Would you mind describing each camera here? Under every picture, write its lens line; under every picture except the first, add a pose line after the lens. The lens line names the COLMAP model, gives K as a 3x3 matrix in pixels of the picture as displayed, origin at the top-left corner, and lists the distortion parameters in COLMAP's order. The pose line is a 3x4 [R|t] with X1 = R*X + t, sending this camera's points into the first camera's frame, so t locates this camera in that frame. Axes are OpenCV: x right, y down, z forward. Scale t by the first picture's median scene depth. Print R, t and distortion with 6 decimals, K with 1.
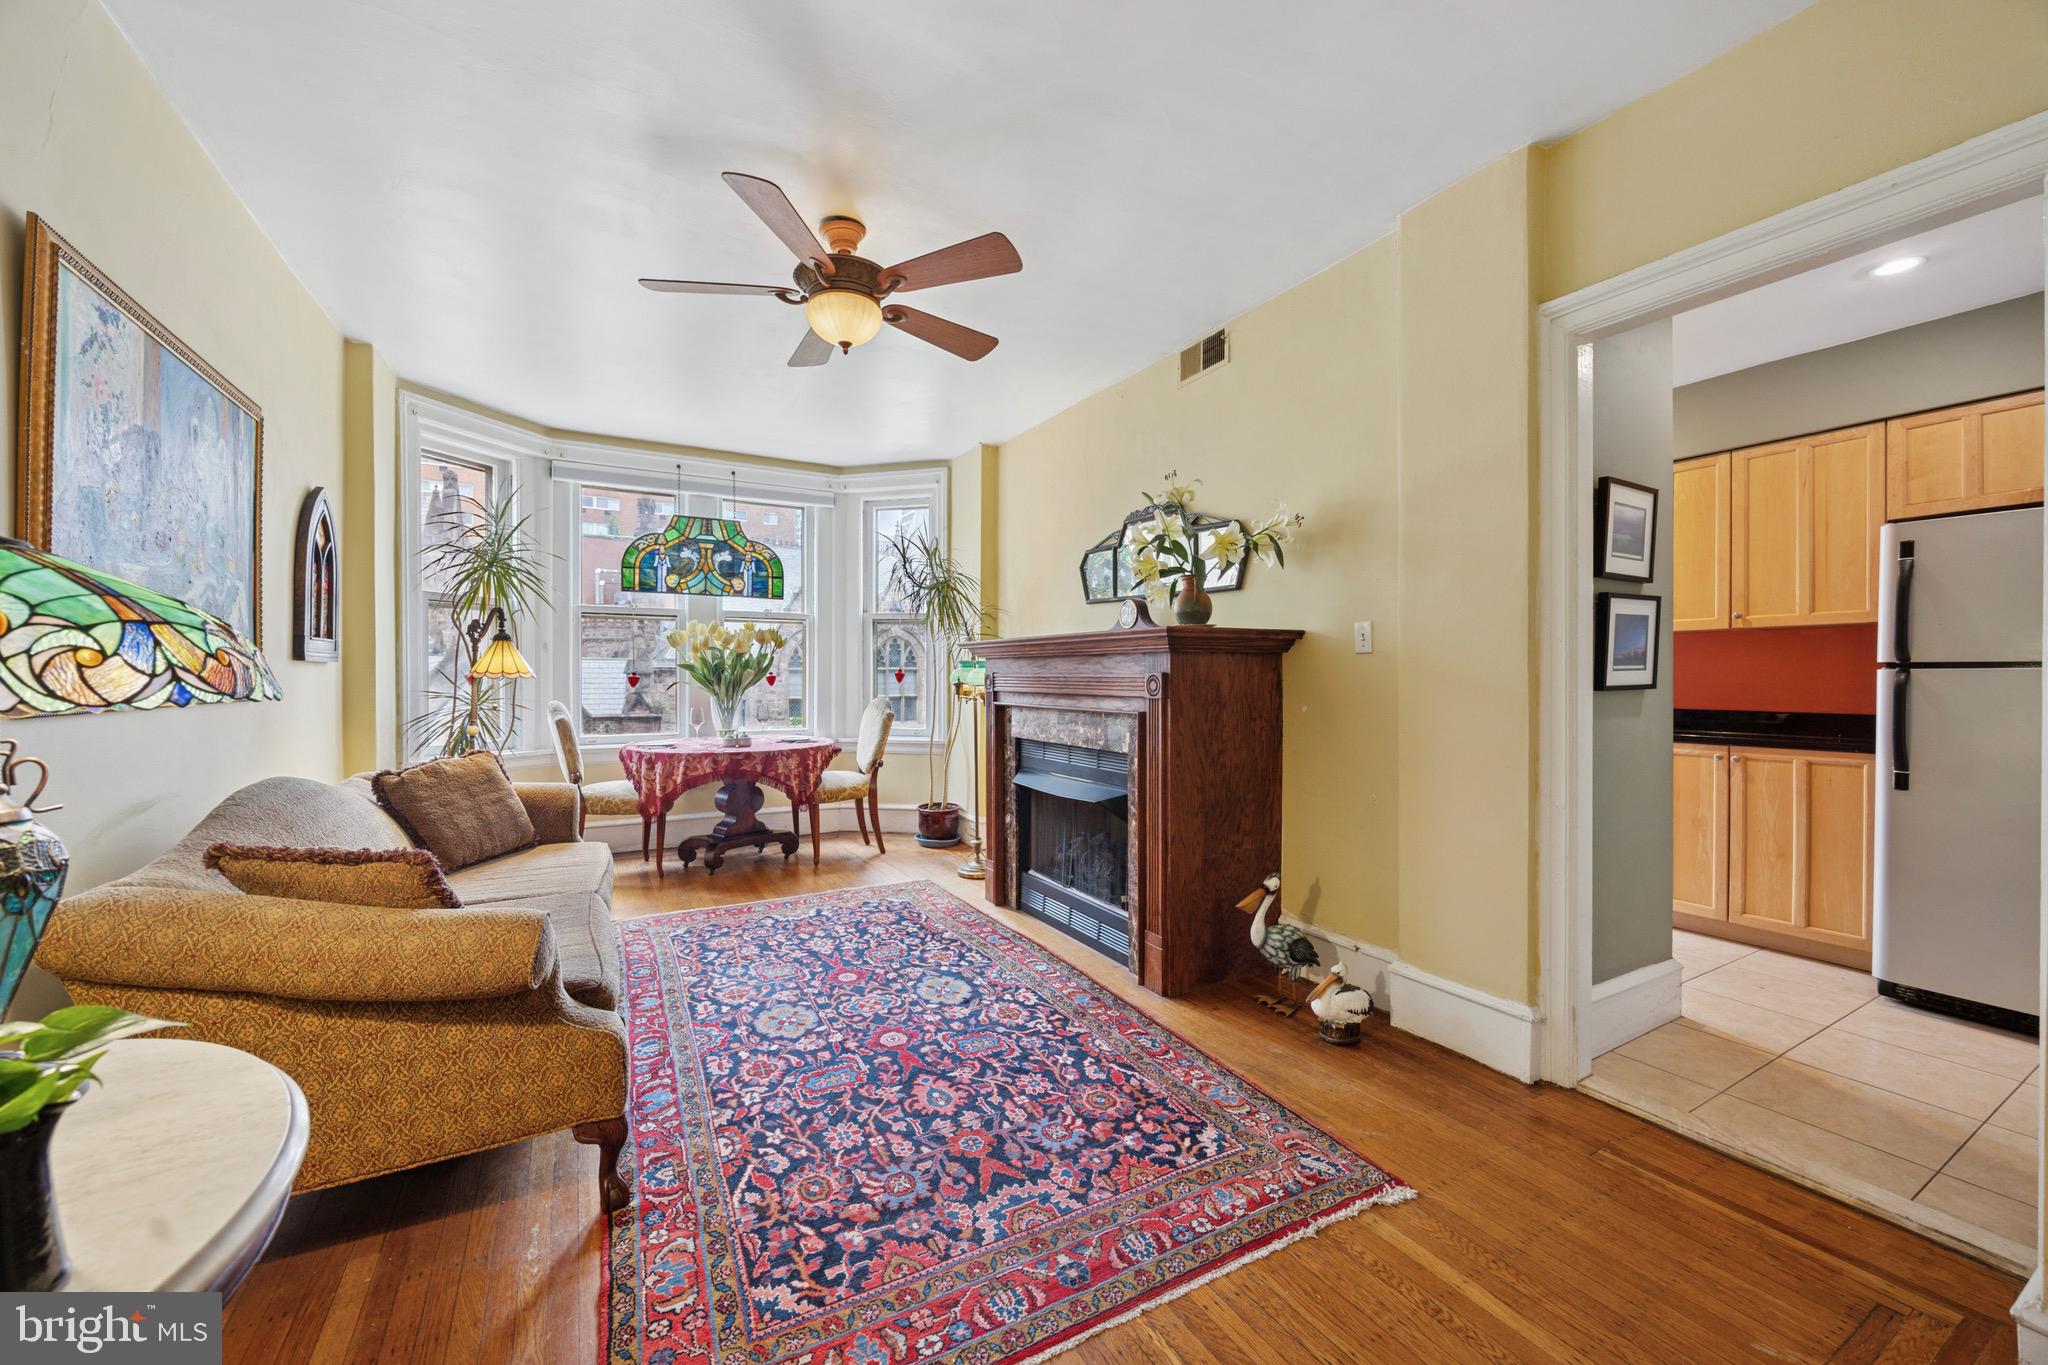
lens RADIAL K [[785.4, 0, 1016.2], [0, 785.4, 677.0], [0, 0, 1]] dist [-0.002350, -0.000143]
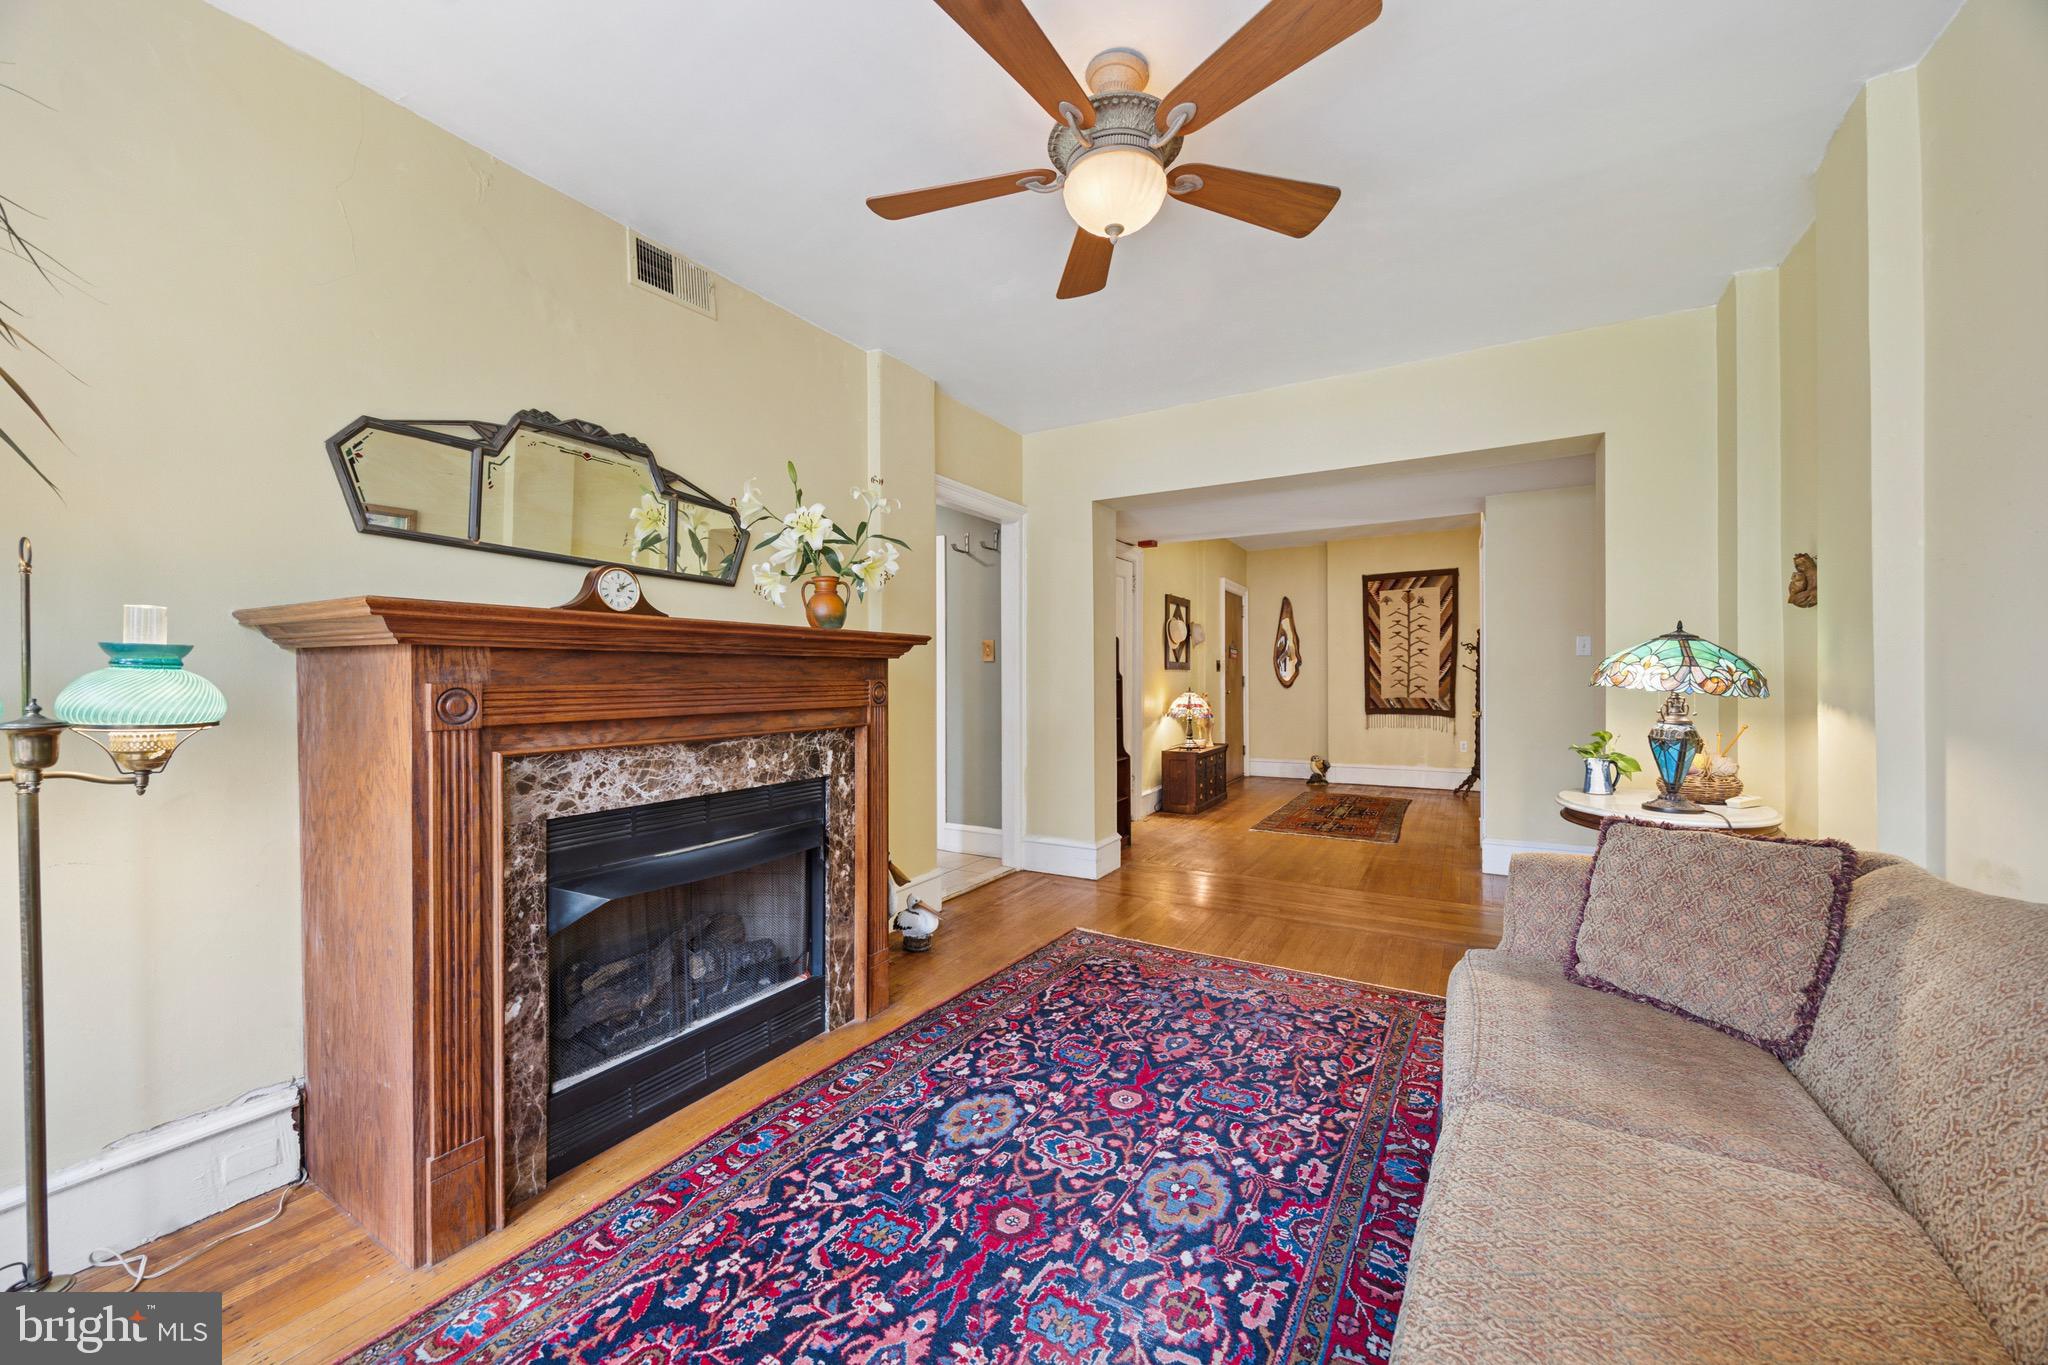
lens RADIAL K [[785.4, 0, 1013.0], [0, 785.4, 676.2], [0, 0, 1]] dist [-0.002350, -0.000143]
pose [[-0.508636, 0.001570, 0.860980, -0.844572], [0.005980, 0.999981, 0.001709, -0.012182], [-0.860961, 0.006018, -0.508636, 1.546499]]
